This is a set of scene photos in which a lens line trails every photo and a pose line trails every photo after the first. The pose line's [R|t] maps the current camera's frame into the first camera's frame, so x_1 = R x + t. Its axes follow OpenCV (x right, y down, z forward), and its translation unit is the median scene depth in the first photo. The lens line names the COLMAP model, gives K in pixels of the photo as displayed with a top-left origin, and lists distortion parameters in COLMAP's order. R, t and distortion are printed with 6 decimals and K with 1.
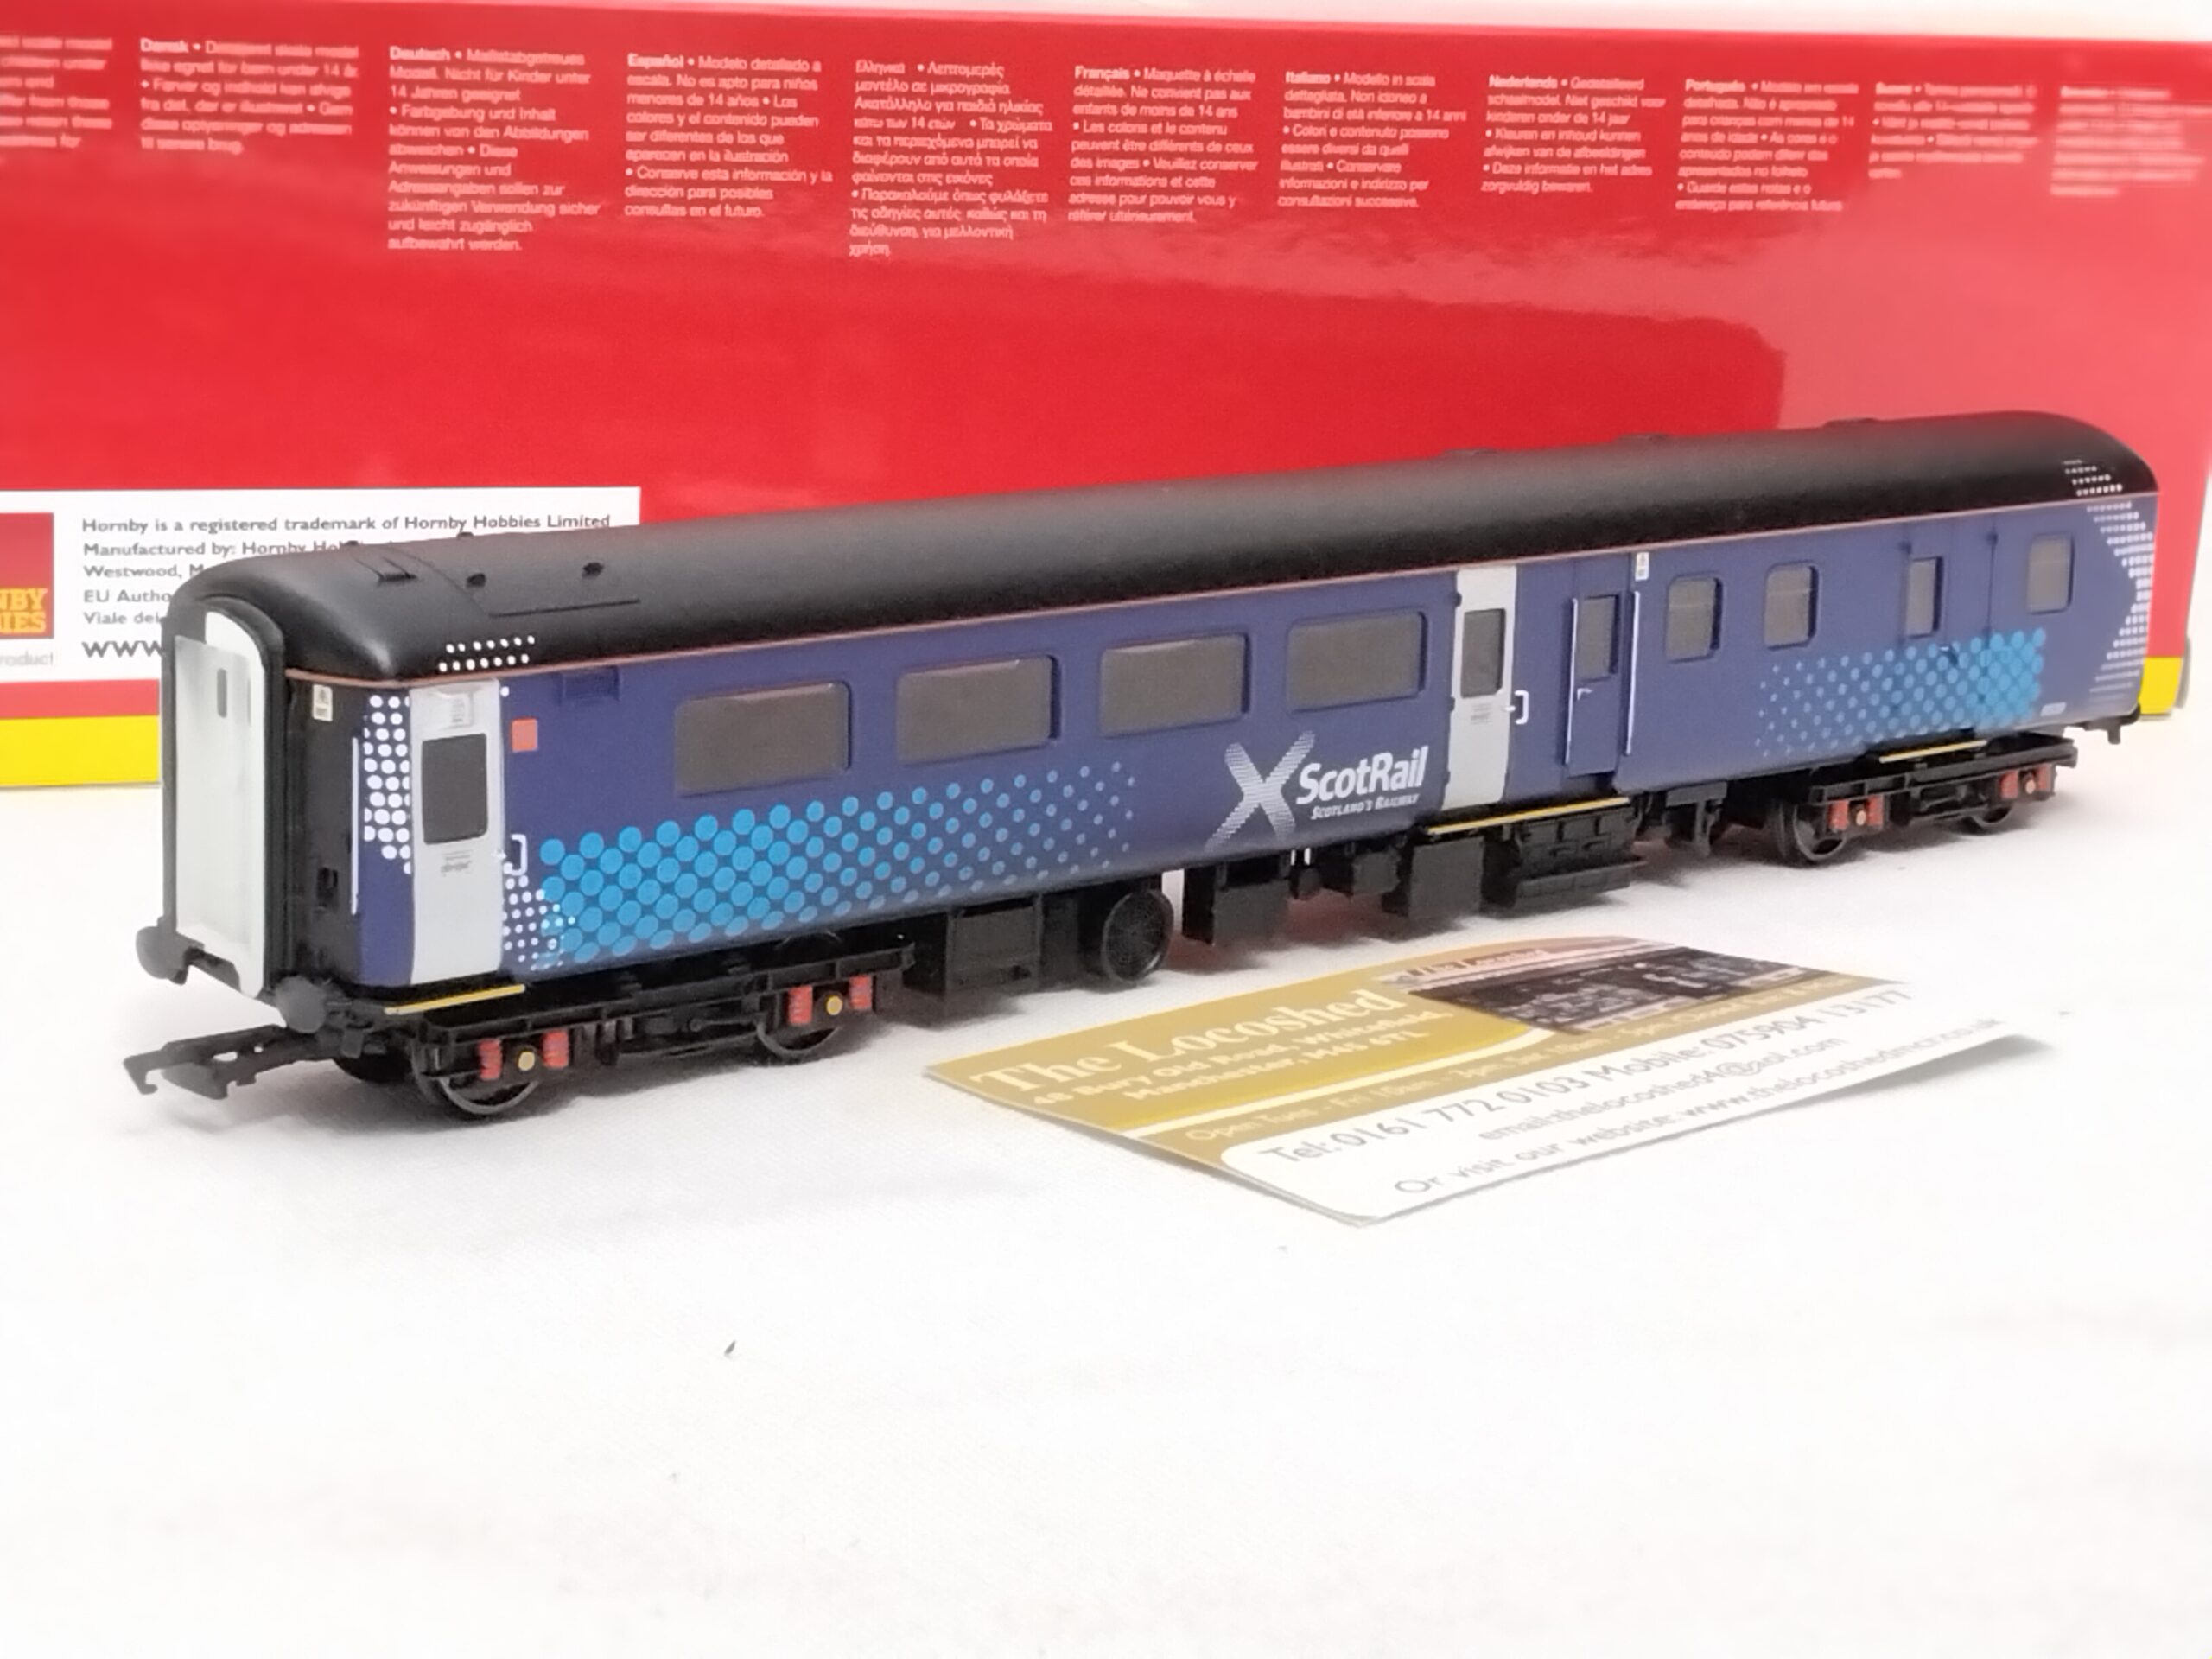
lens RADIAL K [[4104.9, 0, 1106.0], [0, 4104.9, 829.5], [0, 0, 1]] dist [0.131860, -0.236390]
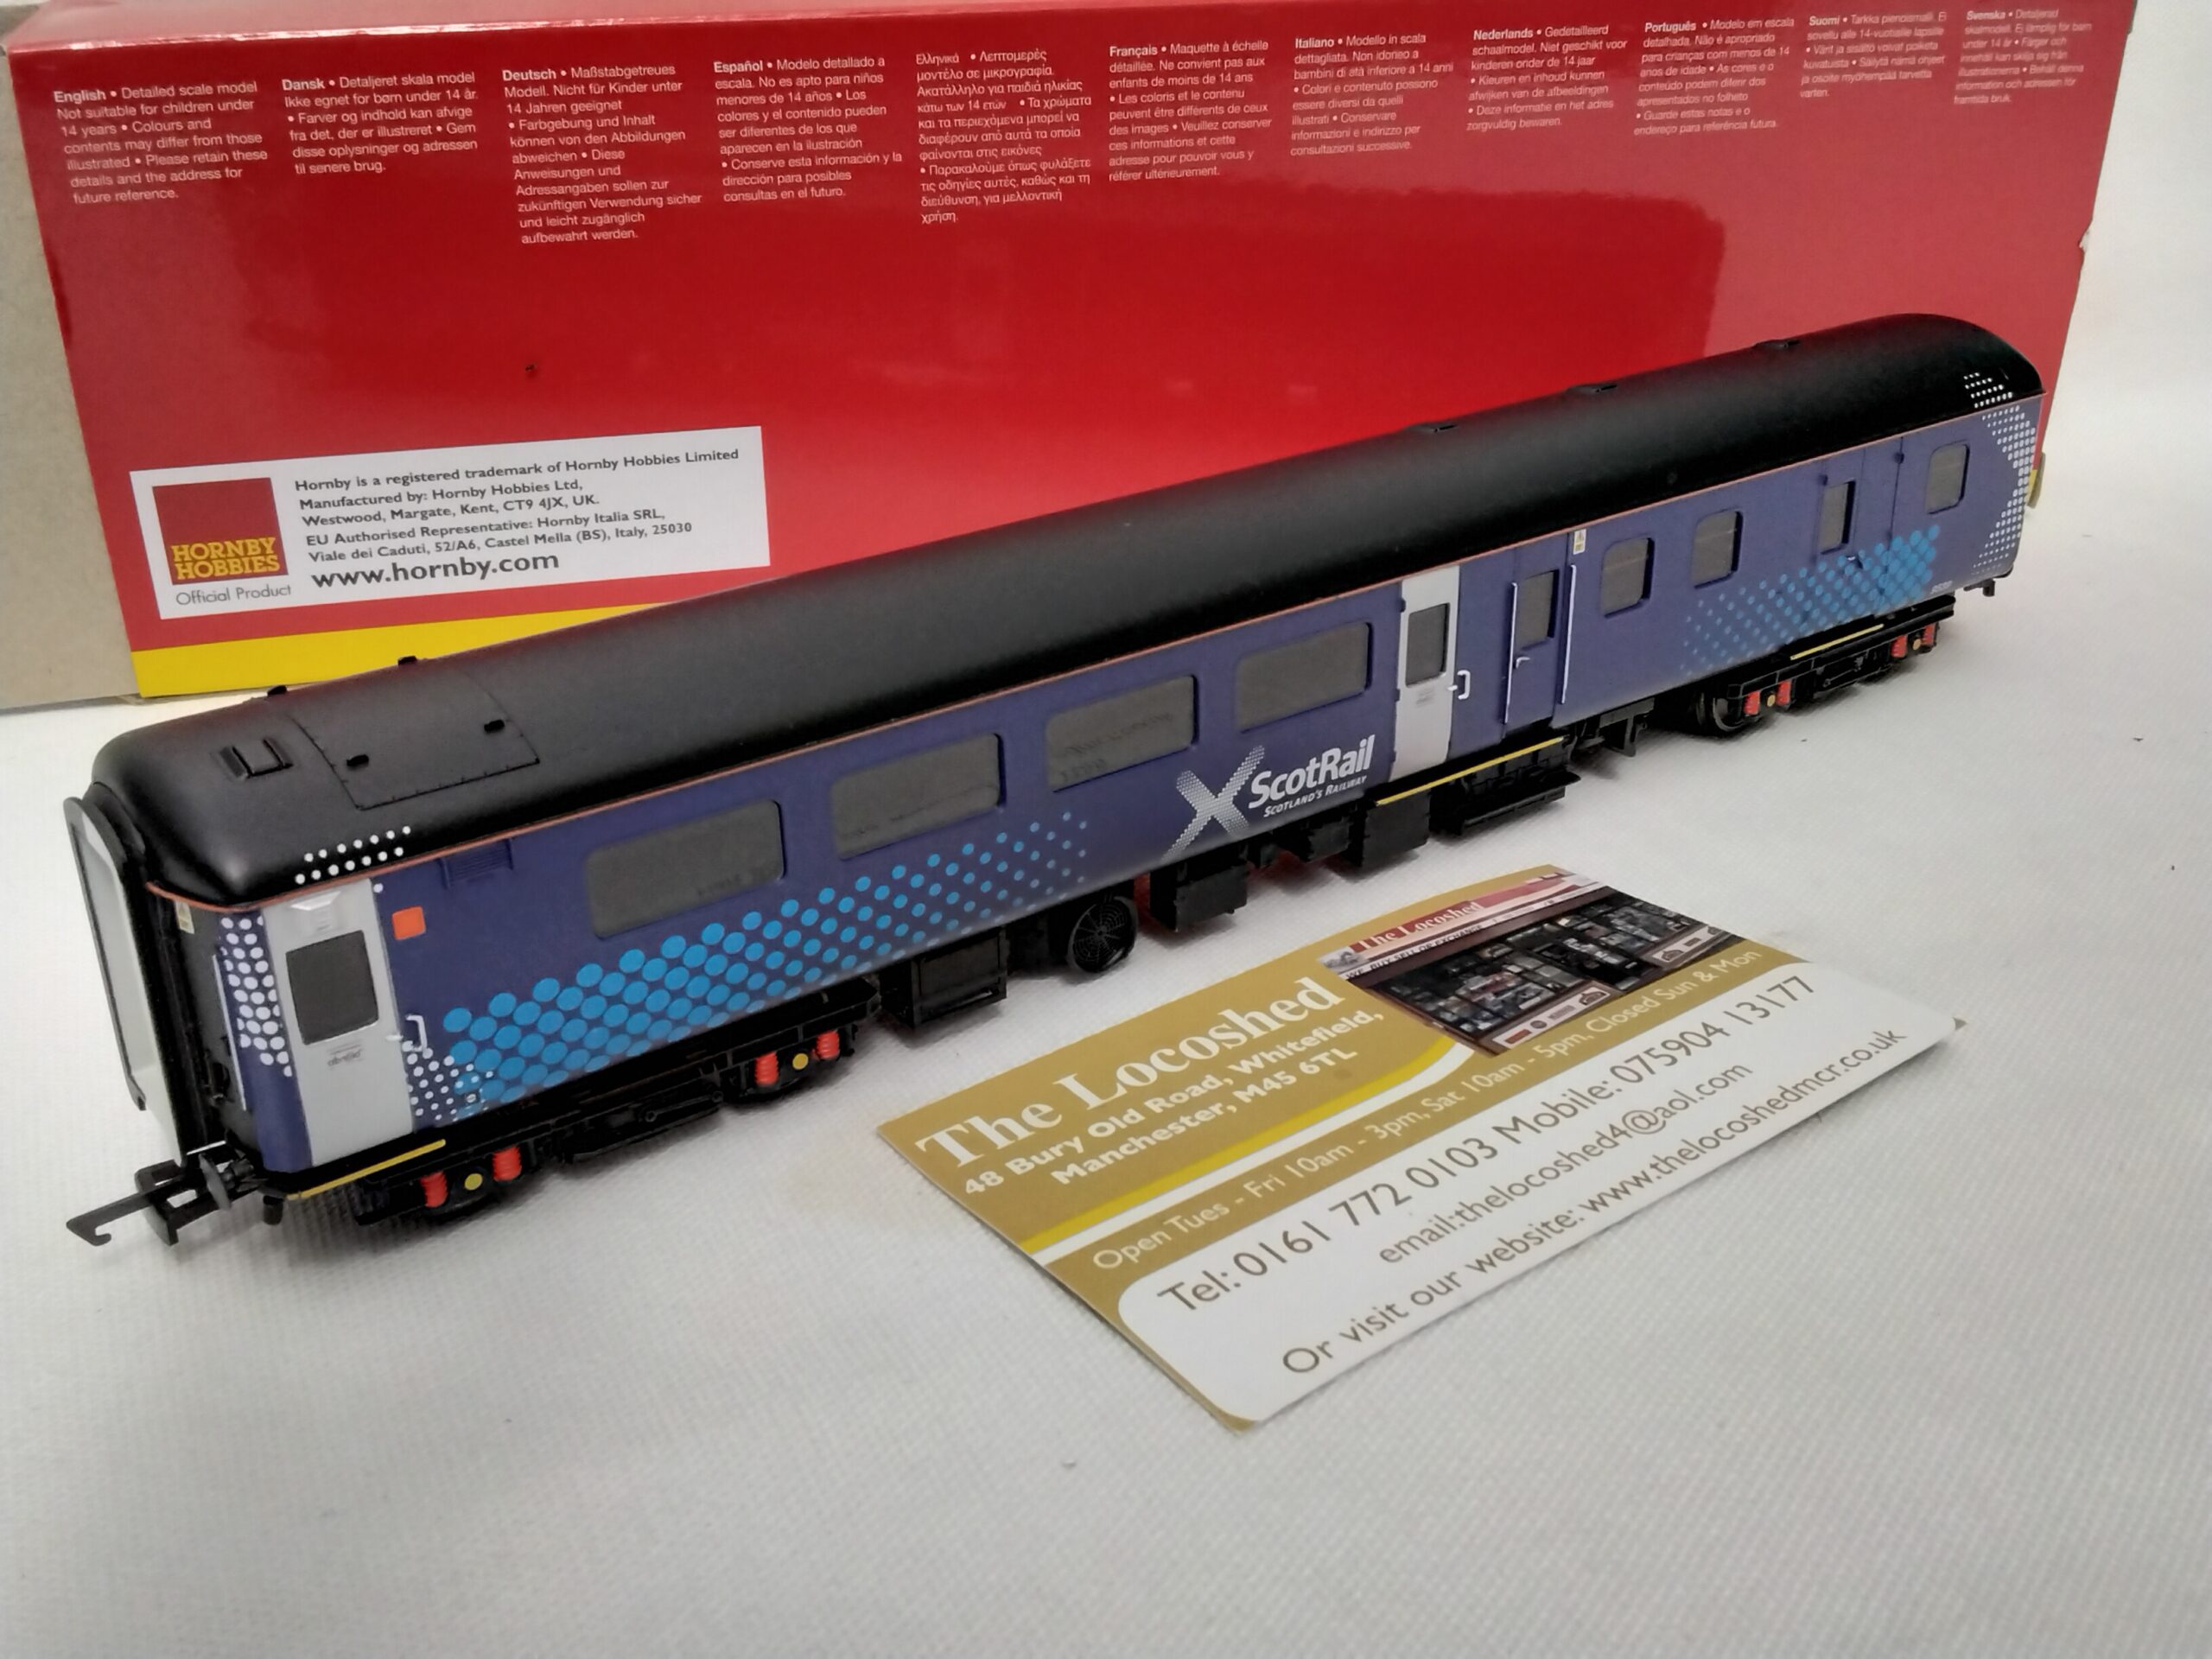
lens RADIAL K [[2223.2, 0, 1098.9], [0, 2223.2, 822.2], [0, 0, 1]] dist [0.147177, -0.388588]
pose [[0.994606, -0.000364, -0.103724, 0.058517], [0.023025, 0.975821, 0.217357, -0.114923], [0.101137, -0.218573, 0.970565, 0.349909]]
